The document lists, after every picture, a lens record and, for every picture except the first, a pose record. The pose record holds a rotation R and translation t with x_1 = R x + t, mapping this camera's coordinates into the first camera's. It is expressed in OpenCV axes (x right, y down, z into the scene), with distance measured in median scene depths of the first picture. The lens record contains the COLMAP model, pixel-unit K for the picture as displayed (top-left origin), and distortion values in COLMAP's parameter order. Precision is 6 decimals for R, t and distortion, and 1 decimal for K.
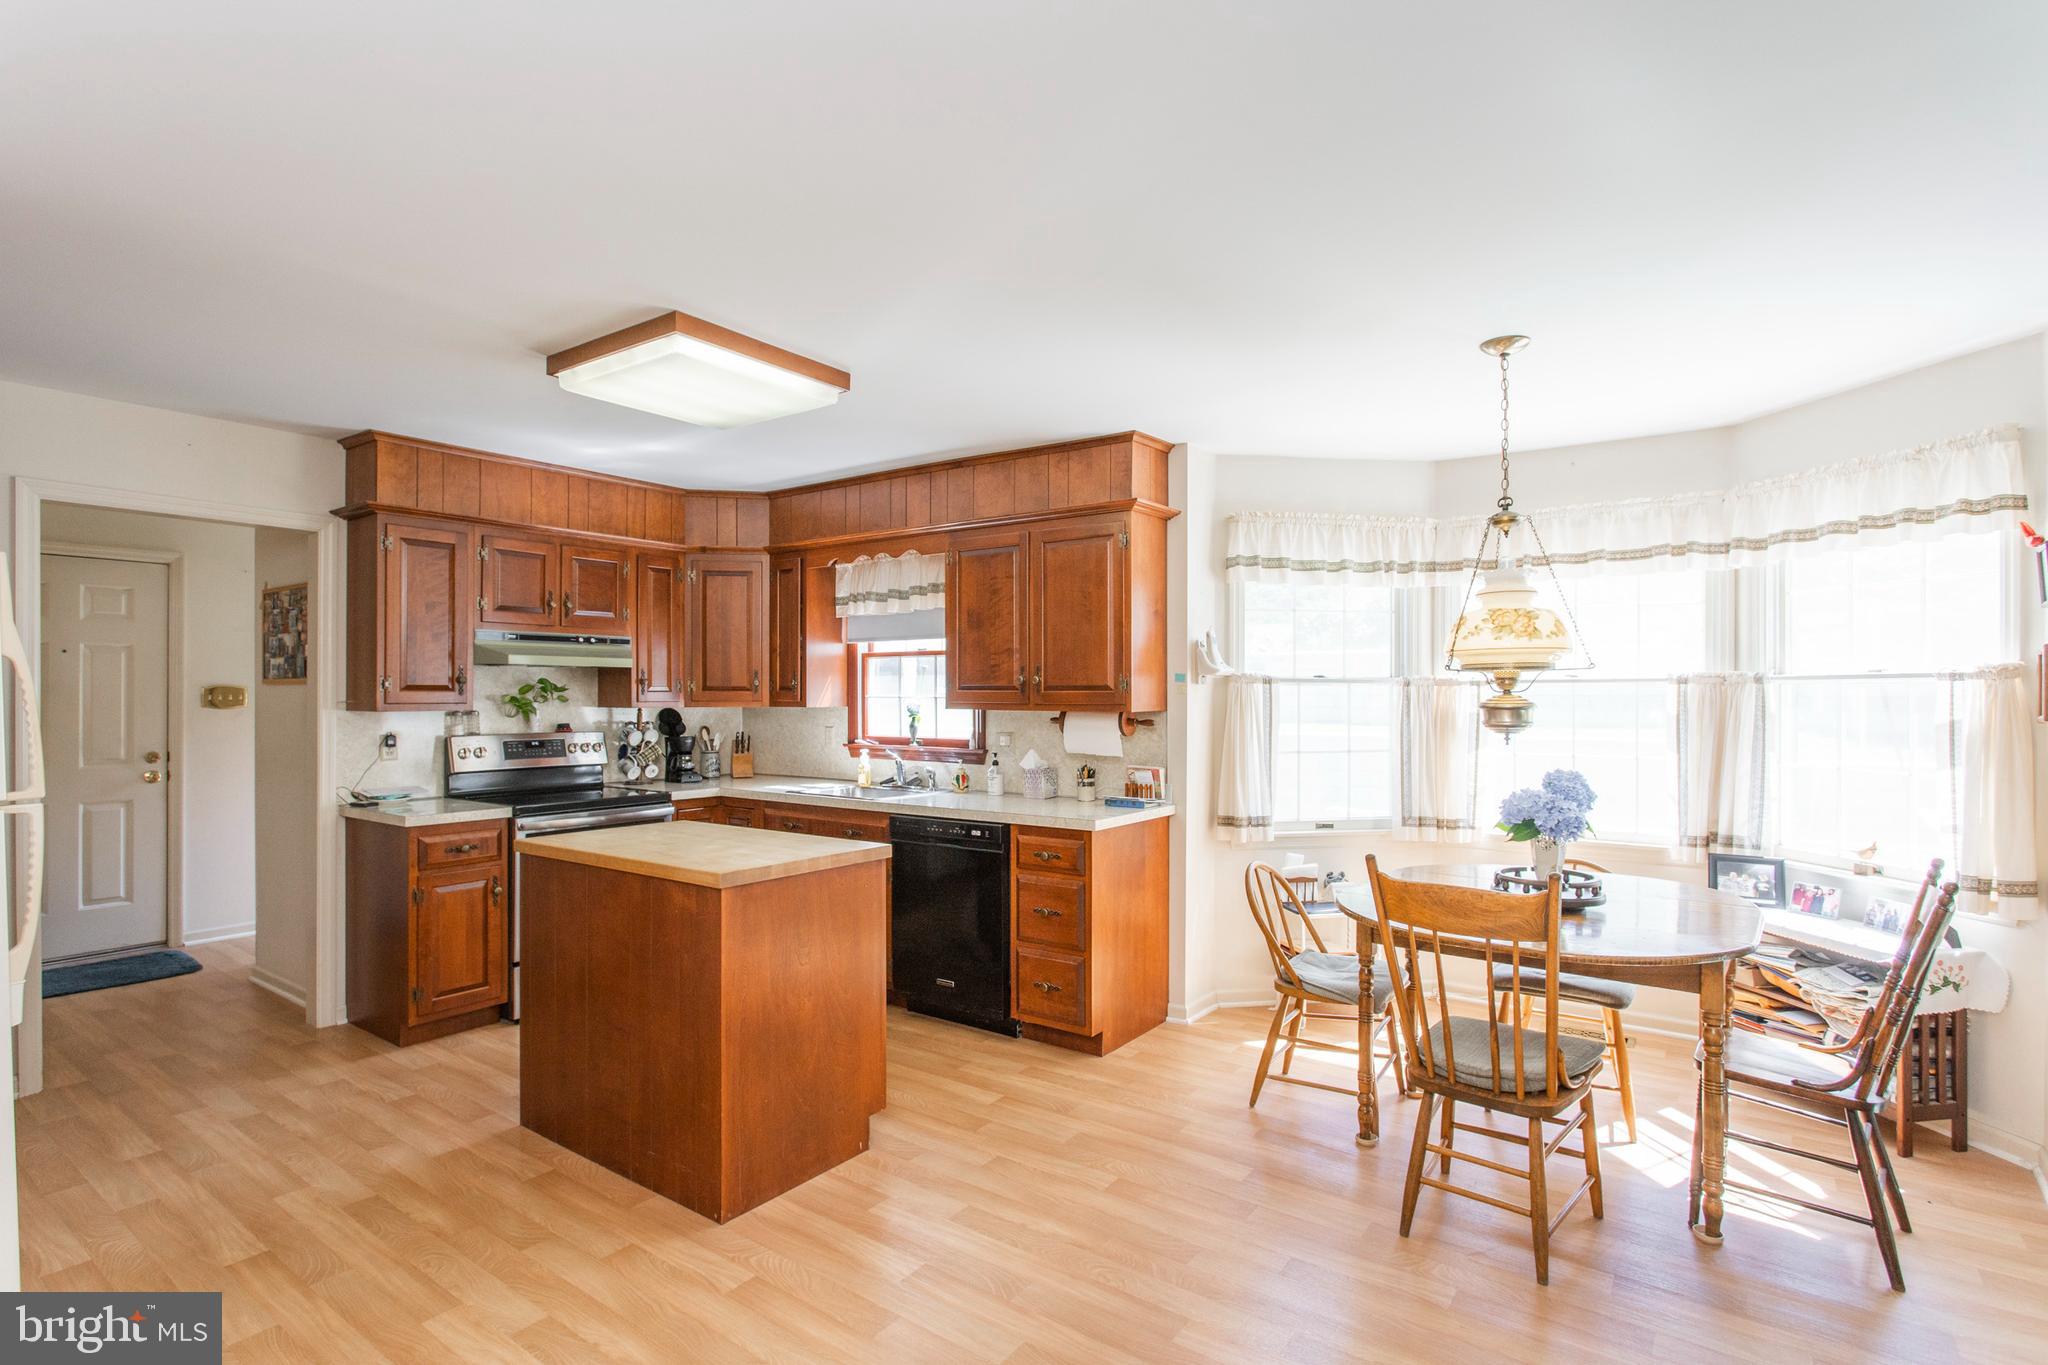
lens RADIAL K [[996.3, 0, 1023.6], [0, 996.3, 688.4], [0, 0, 1]] dist [-0.016526, 0.008487]
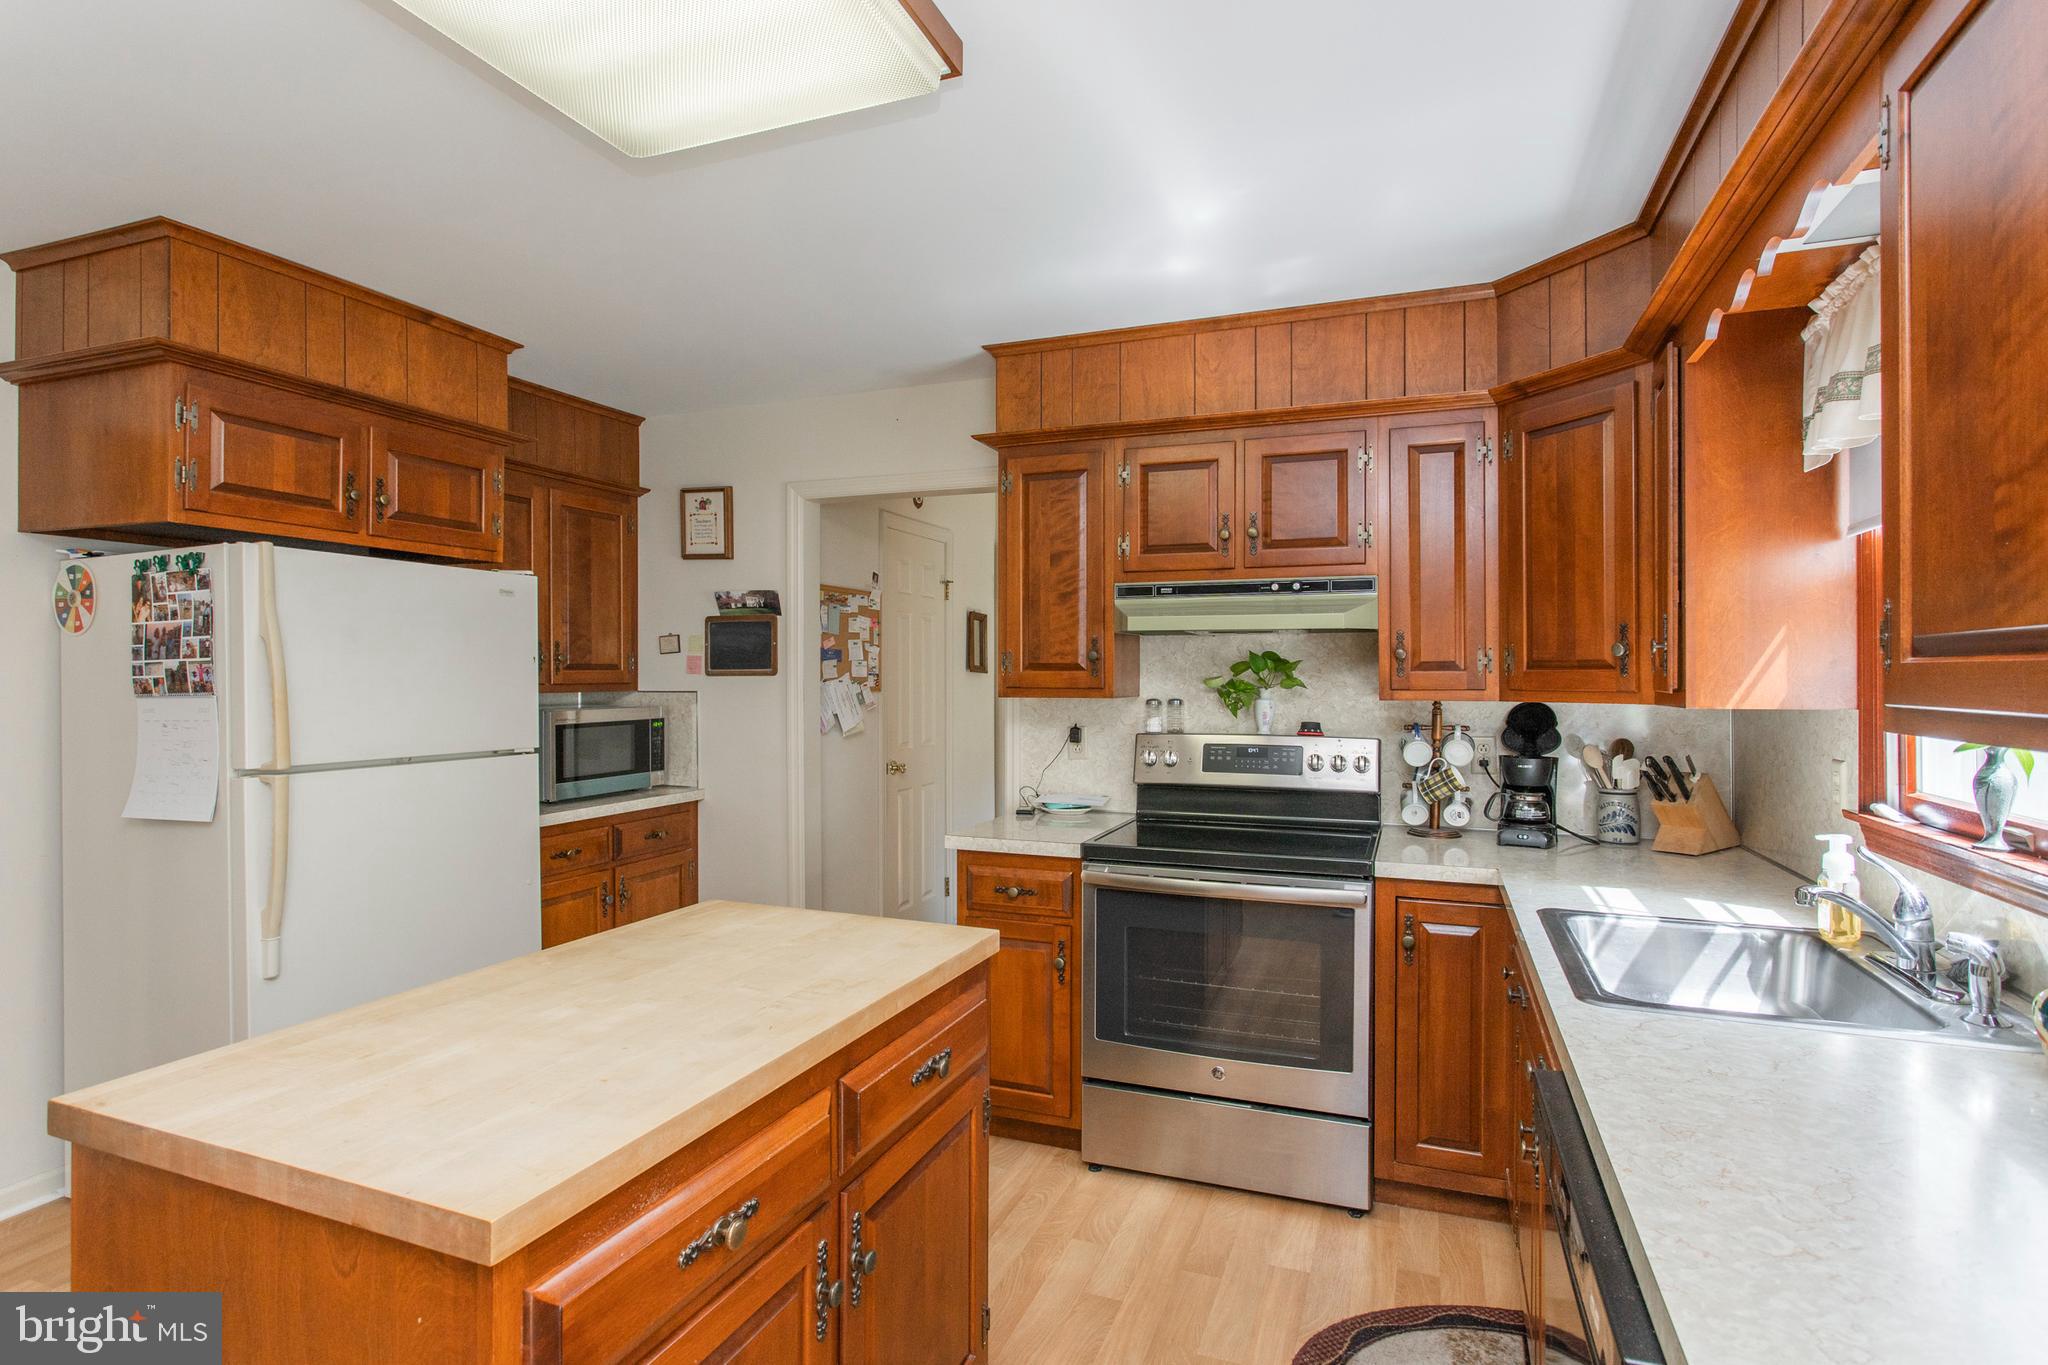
lens RADIAL K [[981.2, 0, 1033.6], [0, 981.2, 675.4], [0, 0, 1]] dist [-0.016168, 0.000246]
pose [[0.253201, -0.001955, -0.967412, 0.108859], [0.003115, 0.999994, -0.001206, 0.006375], [0.967409, -0.002708, 0.253205, 0.746655]]
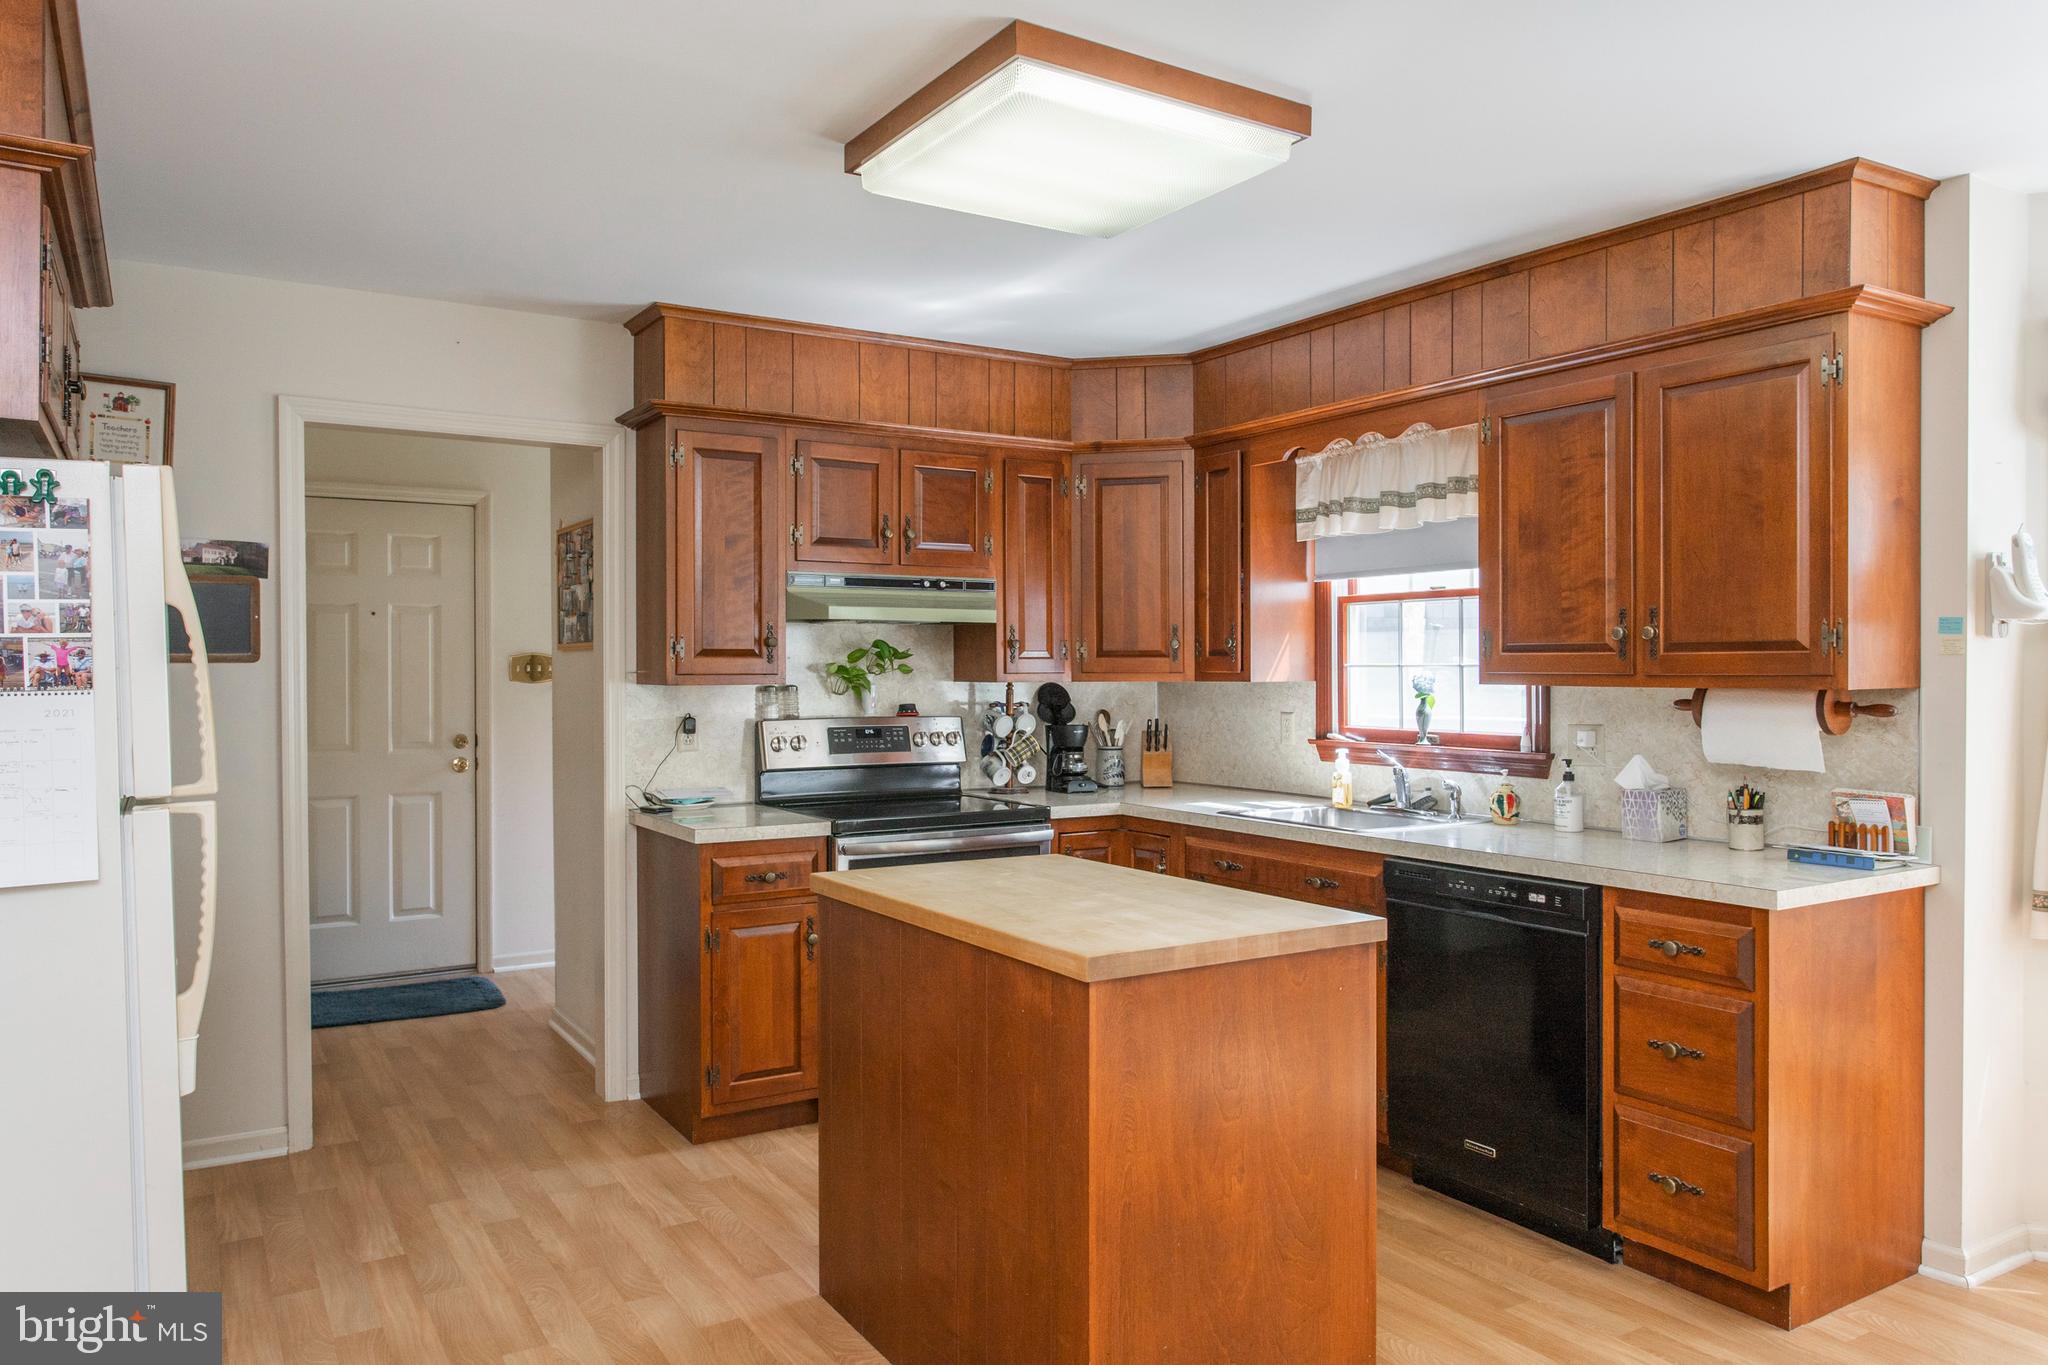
lens RADIAL K [[1386.4, 0, 992.8], [0, 1386.4, 676.6], [0, 0, 1]] dist [-0.009047, 0.000092]
pose [[0.917596, -0.000061, -0.397515, -0.017567], [0.004549, 0.999936, 0.010347, 0.006665], [0.397489, -0.011303, 0.917537, 0.133790]]
